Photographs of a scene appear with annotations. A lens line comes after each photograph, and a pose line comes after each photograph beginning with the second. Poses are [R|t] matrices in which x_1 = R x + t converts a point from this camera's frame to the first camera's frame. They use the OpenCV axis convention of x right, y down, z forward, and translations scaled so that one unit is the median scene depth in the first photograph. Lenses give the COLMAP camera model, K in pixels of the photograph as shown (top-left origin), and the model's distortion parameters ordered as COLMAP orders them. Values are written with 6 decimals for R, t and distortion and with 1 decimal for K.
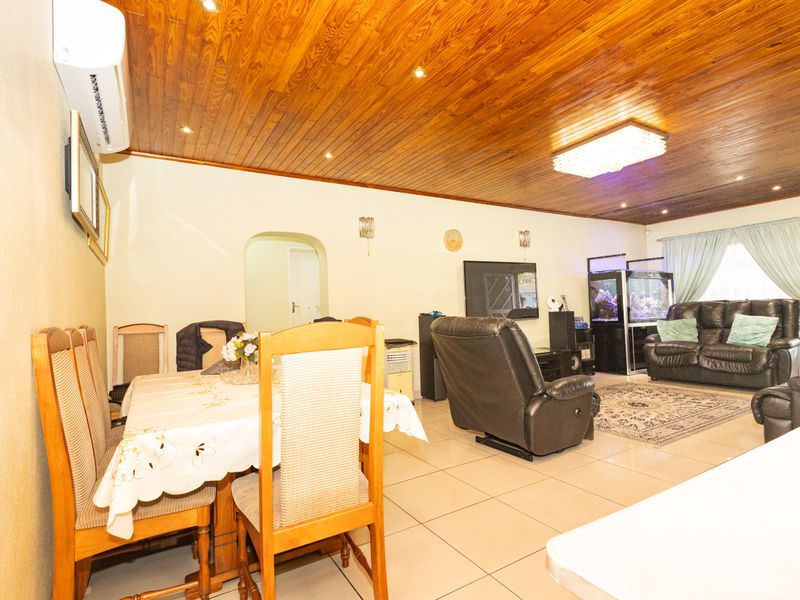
lens RADIAL K [[414.1, 0, 451.5], [0, 414.1, 299.7], [0, 0, 1]] dist [0.012429, -0.001476]
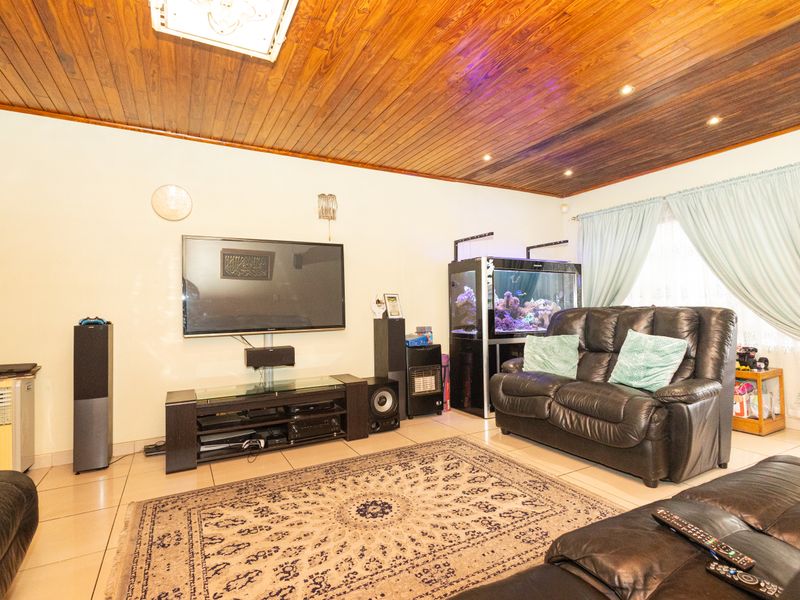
lens RADIAL K [[414.1, 0, 442.7], [0, 414.1, 307.6], [0, 0, 1]] dist [0.012429, -0.001476]
pose [[0.998215, 0.018374, -0.056820, 0.398931], [-0.016817, 0.999473, 0.027750, -0.009260], [0.057300, -0.026744, 0.997999, 0.351250]]
